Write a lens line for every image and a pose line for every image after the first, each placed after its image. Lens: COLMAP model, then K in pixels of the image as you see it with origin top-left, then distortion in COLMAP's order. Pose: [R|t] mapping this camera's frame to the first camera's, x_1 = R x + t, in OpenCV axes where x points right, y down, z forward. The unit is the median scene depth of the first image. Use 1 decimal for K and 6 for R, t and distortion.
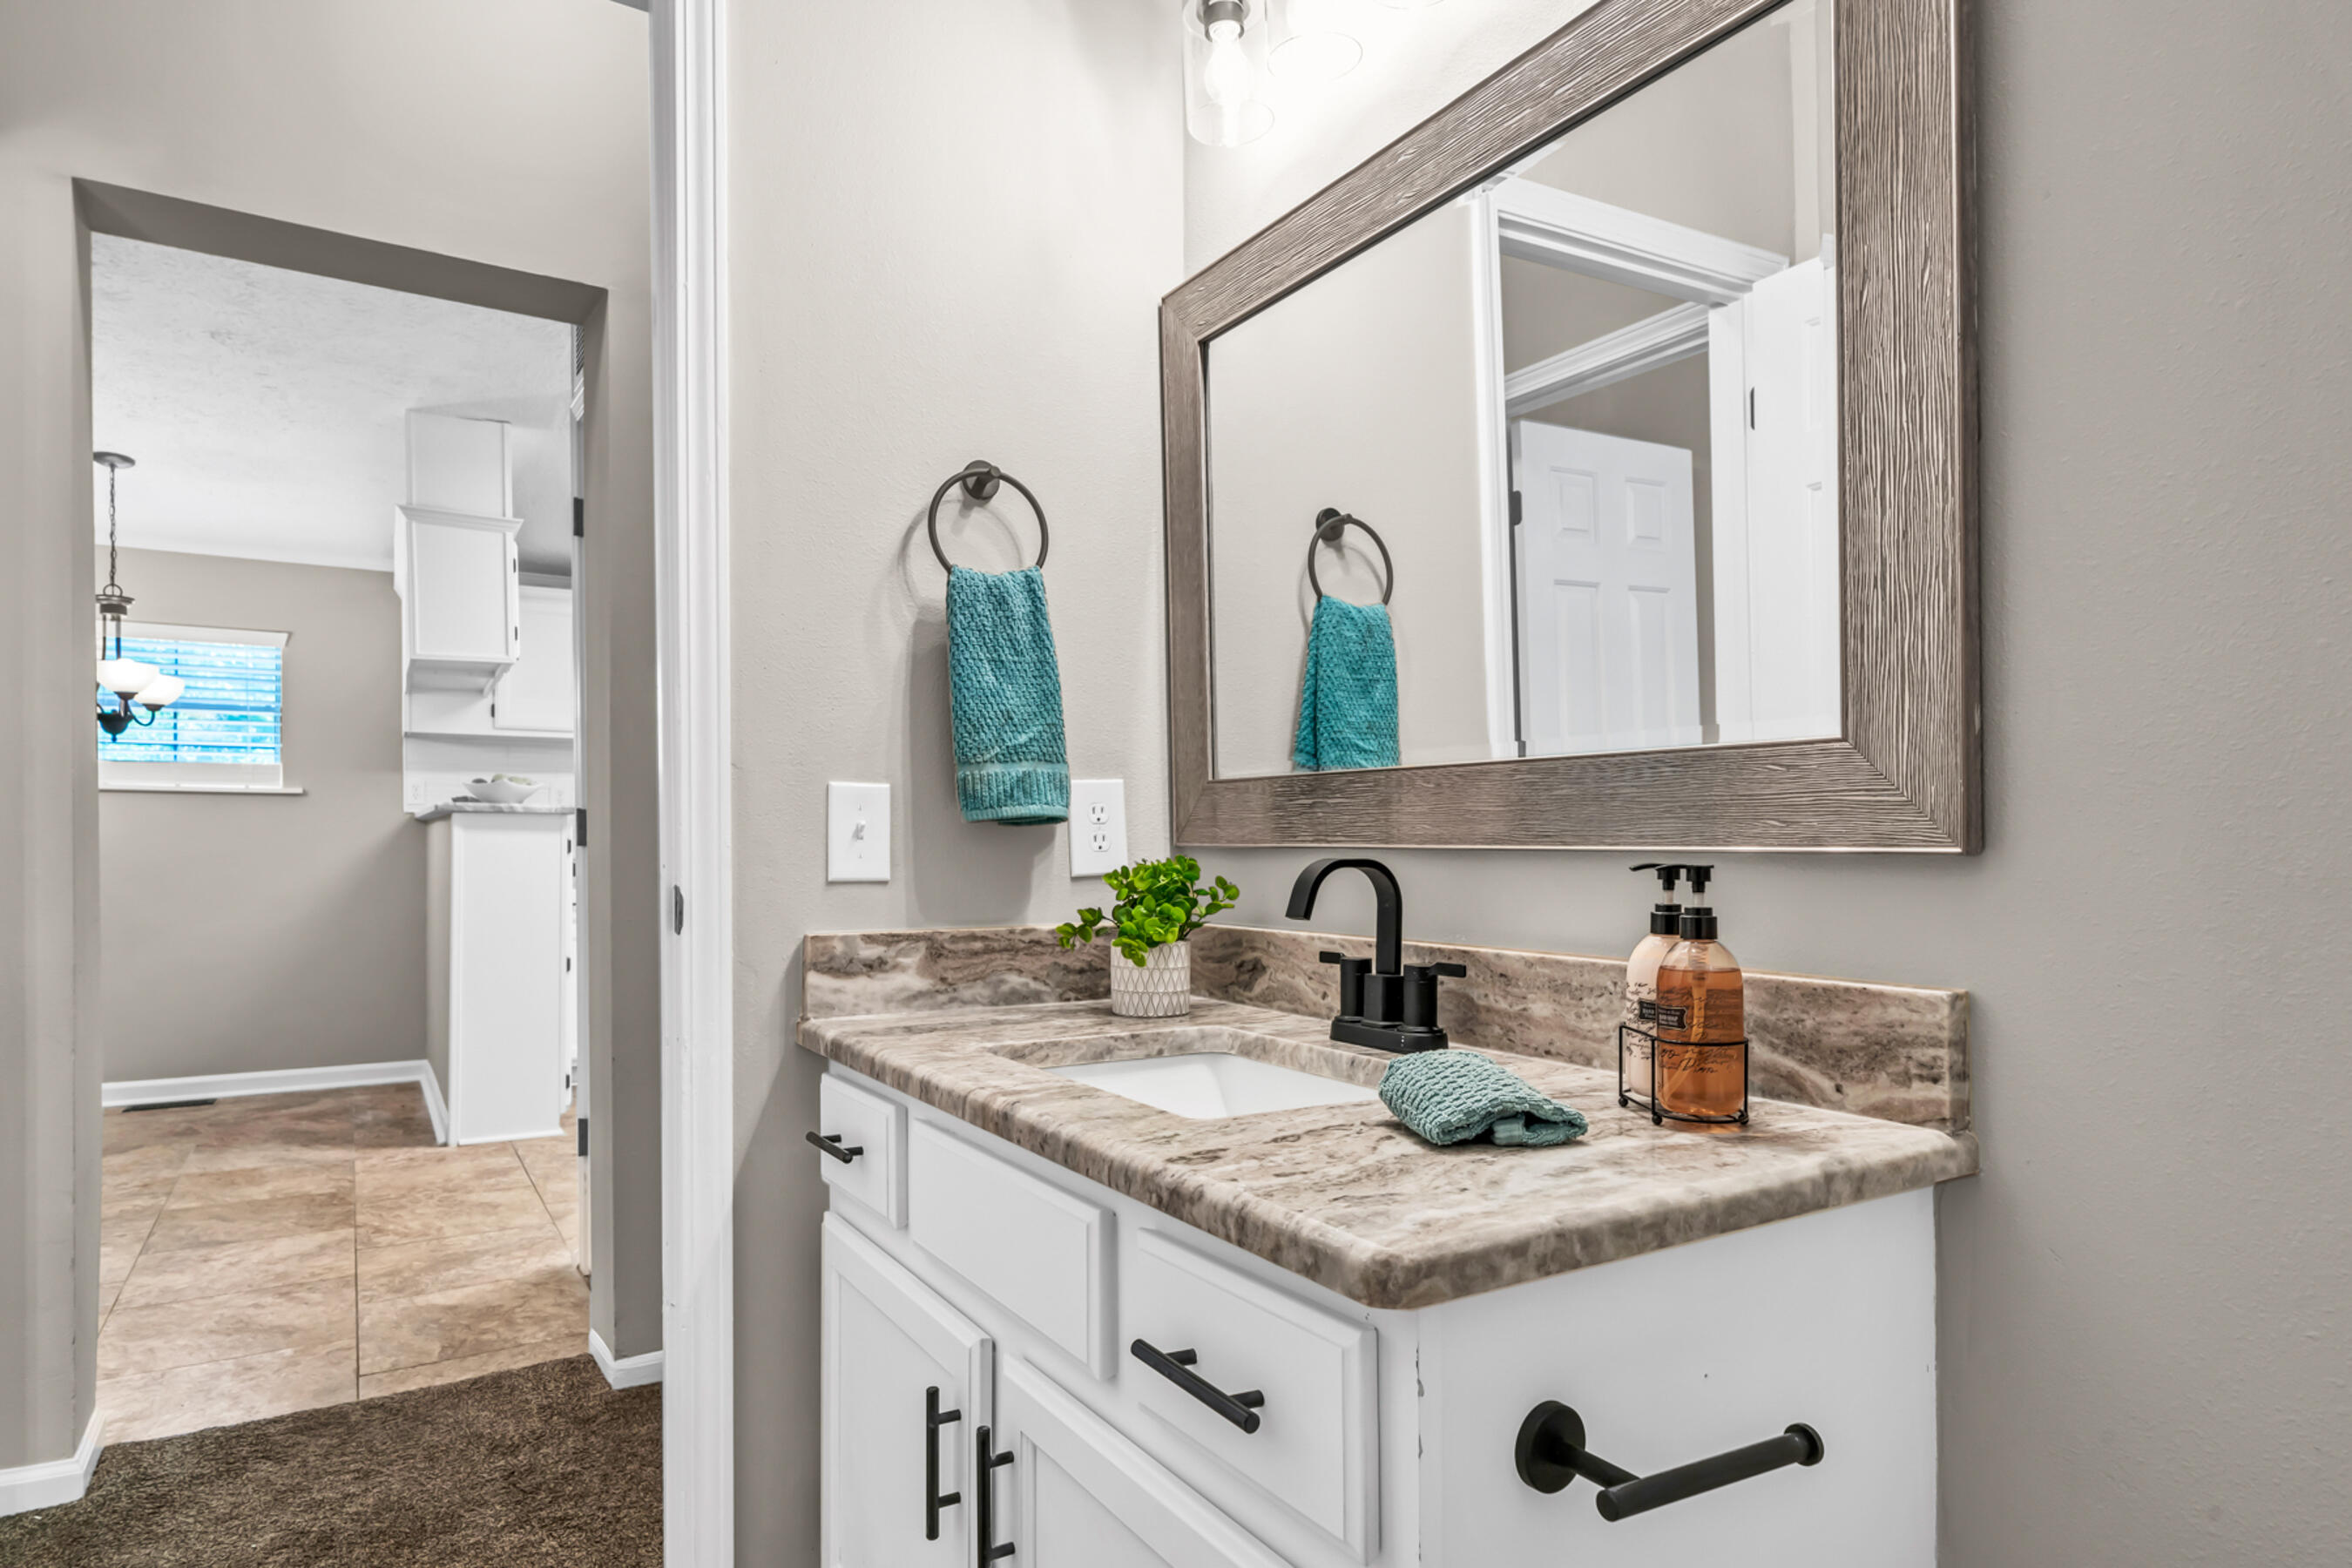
lens RADIAL K [[1302.4, 0, 1174.7], [0, 1302.4, 834.5], [0, 0, 1]] dist [-0.000197, -0.000014]
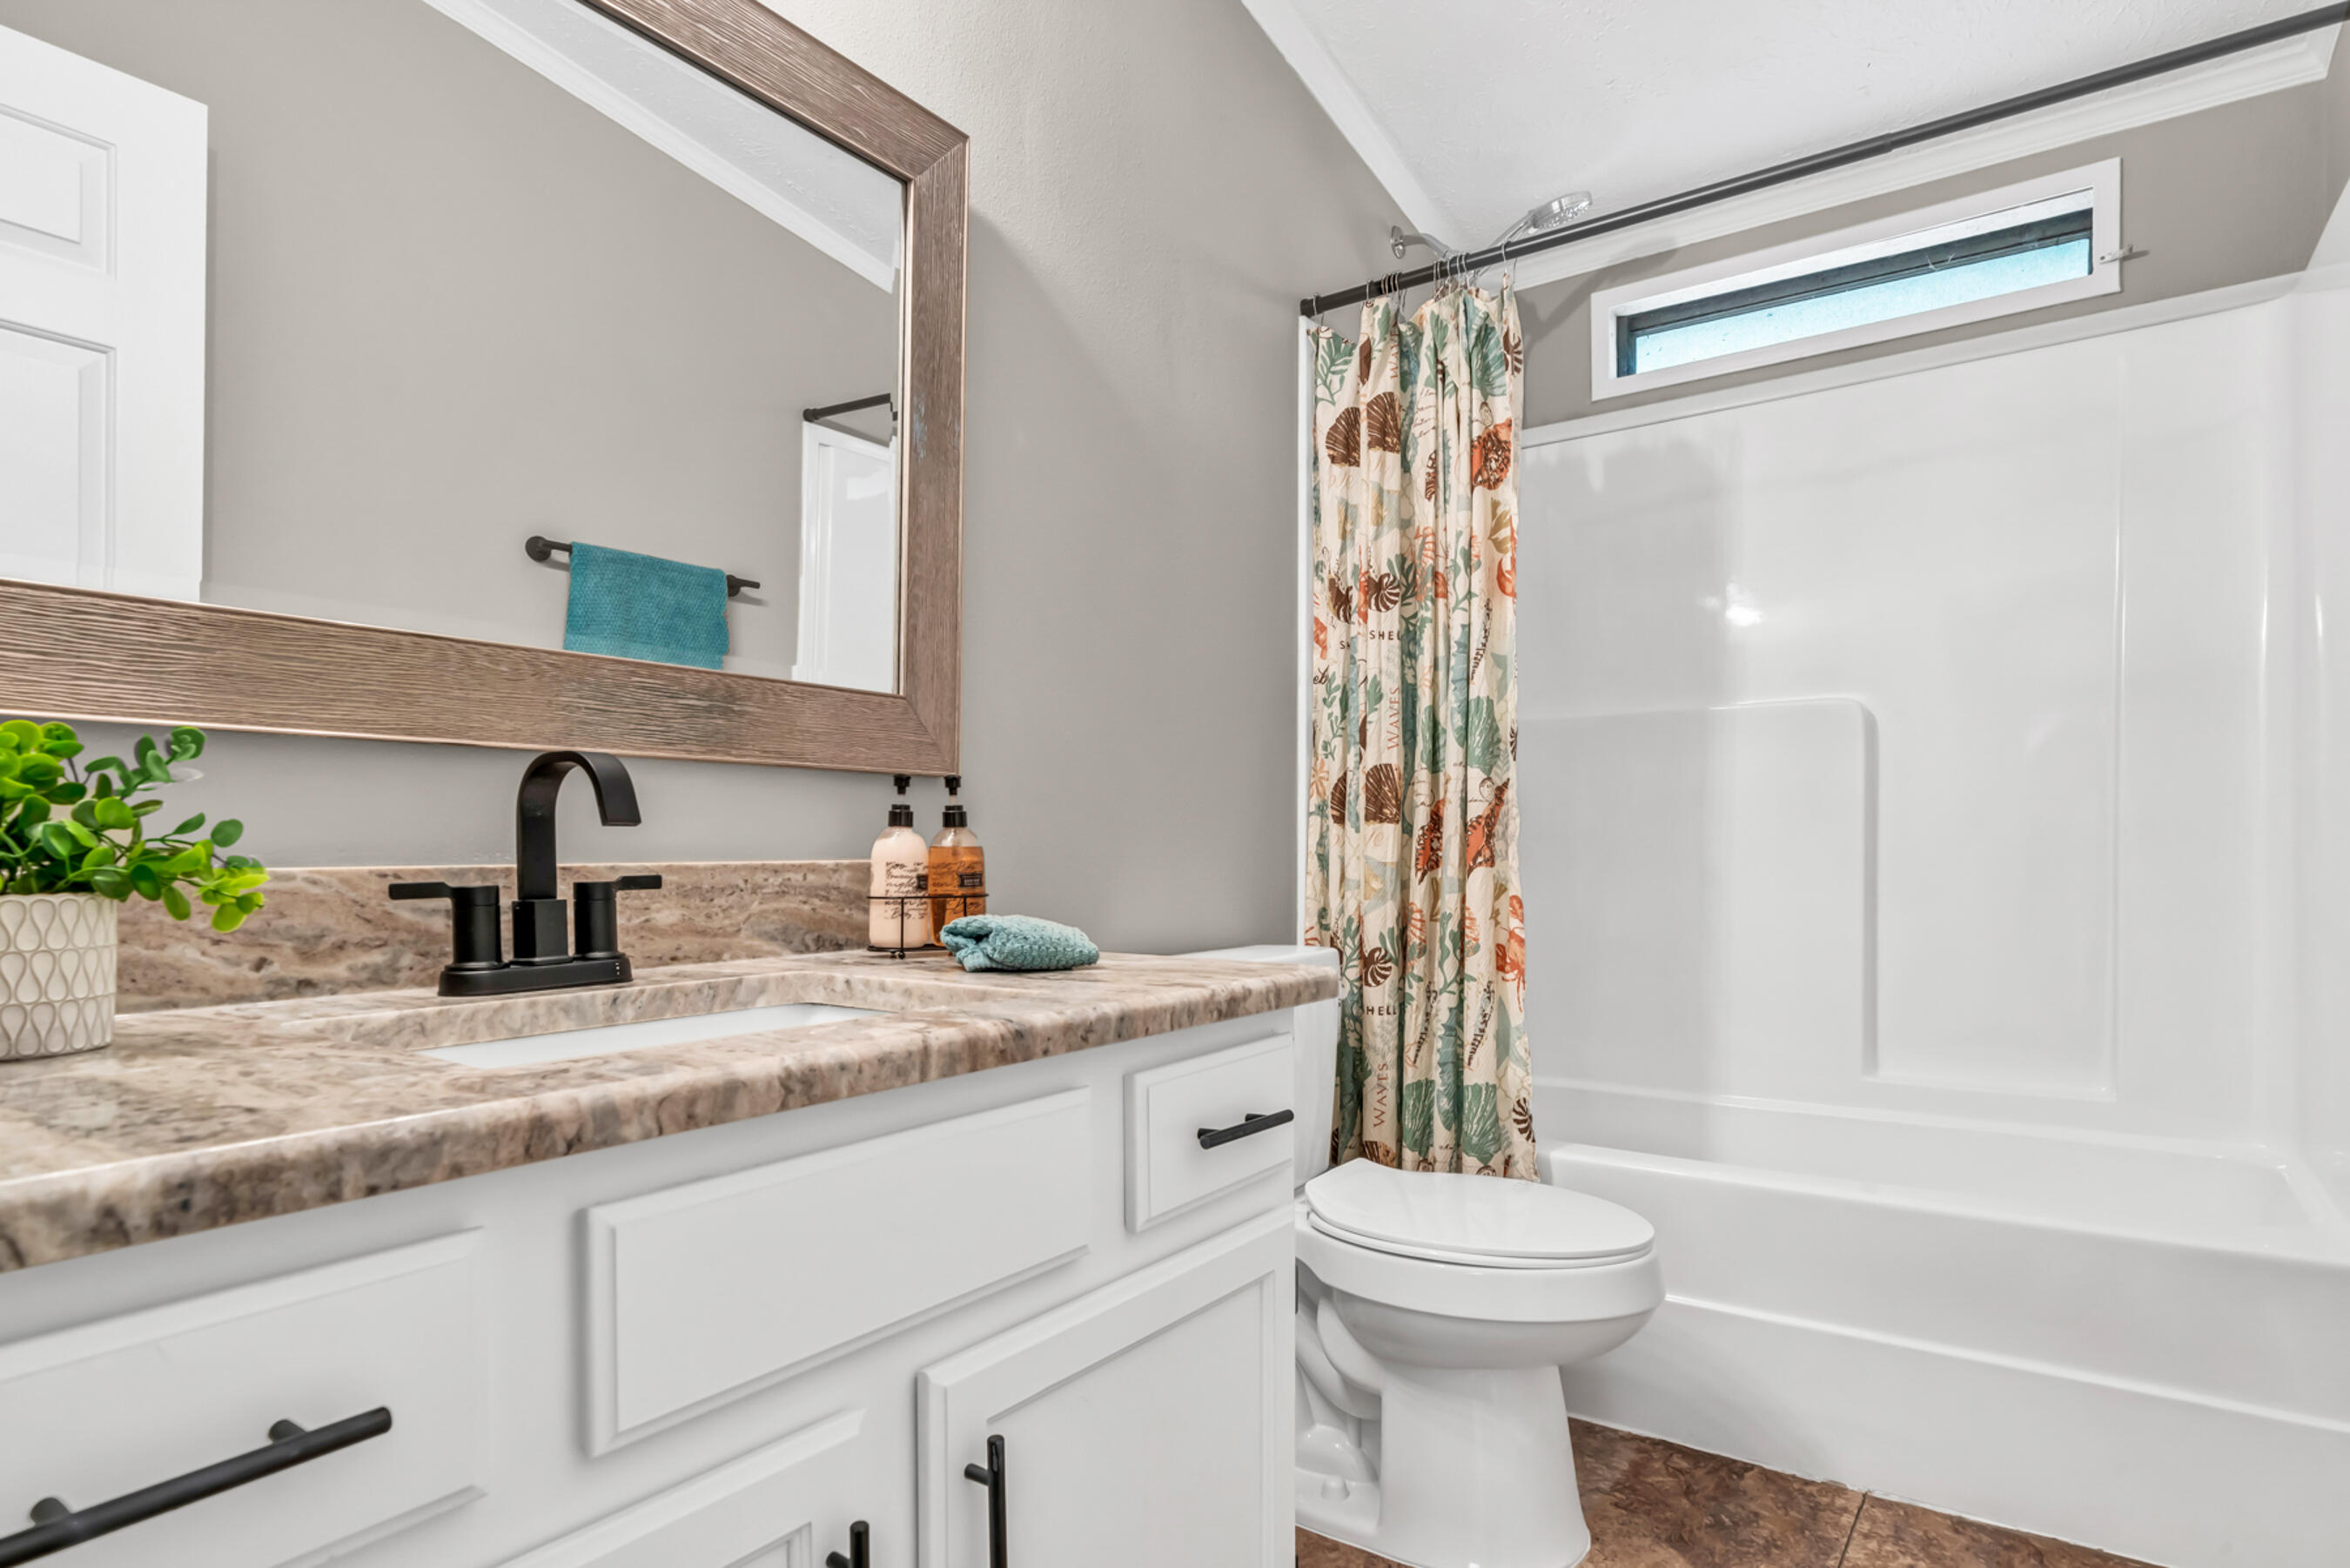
lens RADIAL K [[1278.5, 0, 1181.8], [0, 1278.5, 850.3], [0, 0, 1]] dist [0.000775, -0.000311]
pose [[-0.386363, -0.004550, 0.922336, -0.815135], [-0.007384, 0.999971, 0.001839, 0.082628], [-0.922317, -0.006100, -0.386385, 1.069884]]
